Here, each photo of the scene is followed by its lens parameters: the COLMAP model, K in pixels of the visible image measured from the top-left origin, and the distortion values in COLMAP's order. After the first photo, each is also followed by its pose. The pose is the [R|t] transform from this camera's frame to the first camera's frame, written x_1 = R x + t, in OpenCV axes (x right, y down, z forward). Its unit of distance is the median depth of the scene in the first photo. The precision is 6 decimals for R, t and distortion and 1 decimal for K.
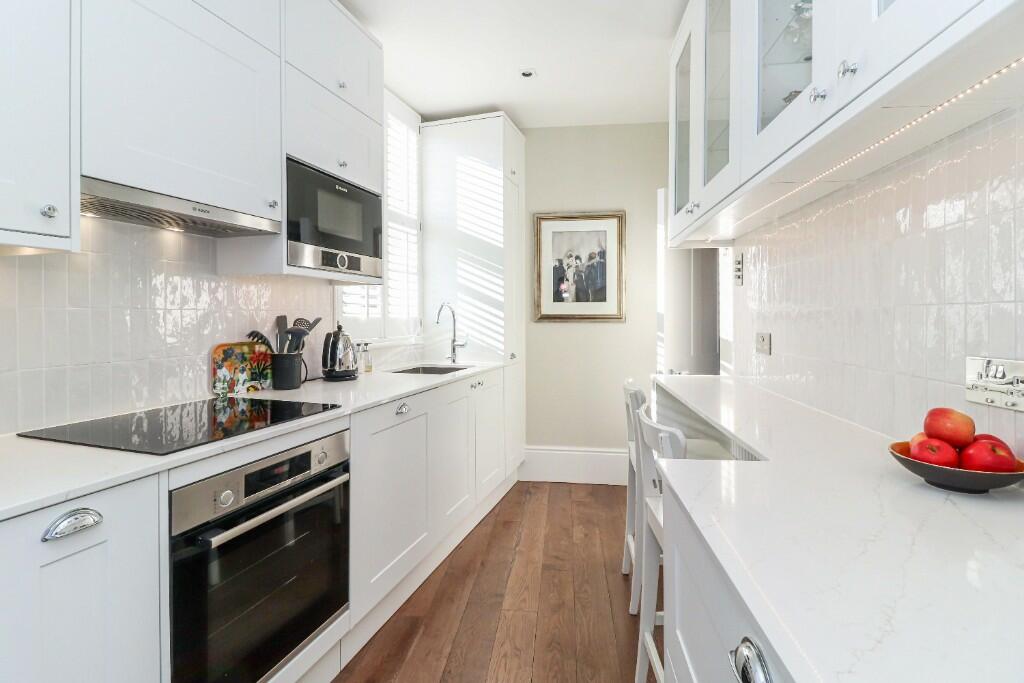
lens RADIAL K [[478.7, 0, 506.3], [0, 478.7, 330.0], [0, 0, 1]] dist [0.020664, -0.011537]
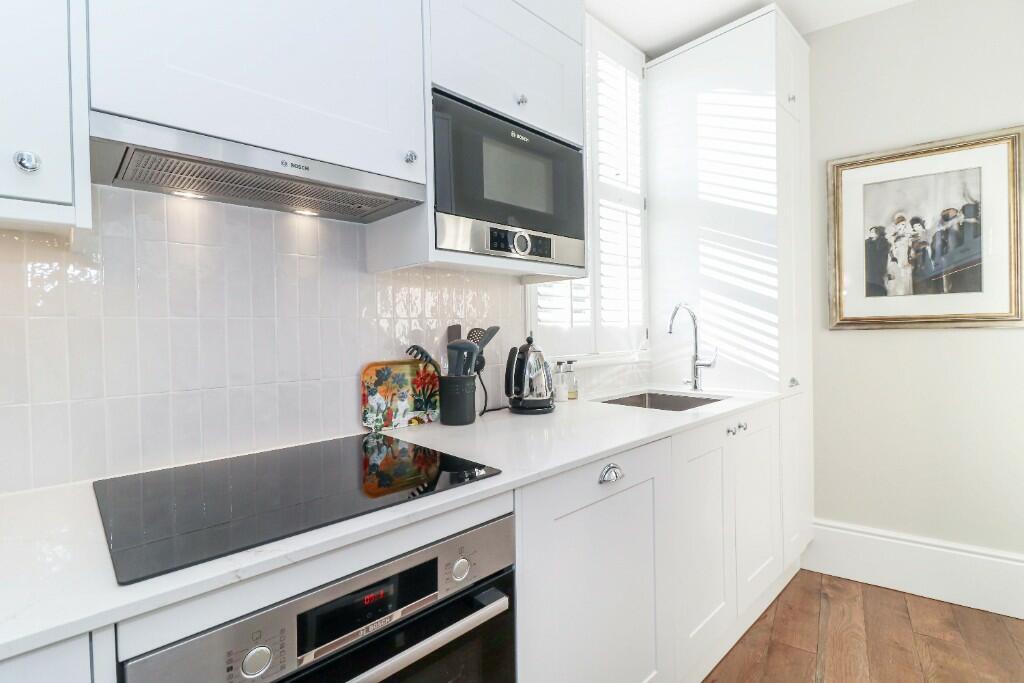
lens RADIAL K [[478.7, 0, 506.3], [0, 478.7, 330.0], [0, 0, 1]] dist [0.020664, -0.011537]
pose [[0.888542, -0.014158, -0.458577, -0.045855], [0.003143, 0.999688, -0.024775, -0.002587], [0.458785, 0.020573, 0.888309, 0.349190]]
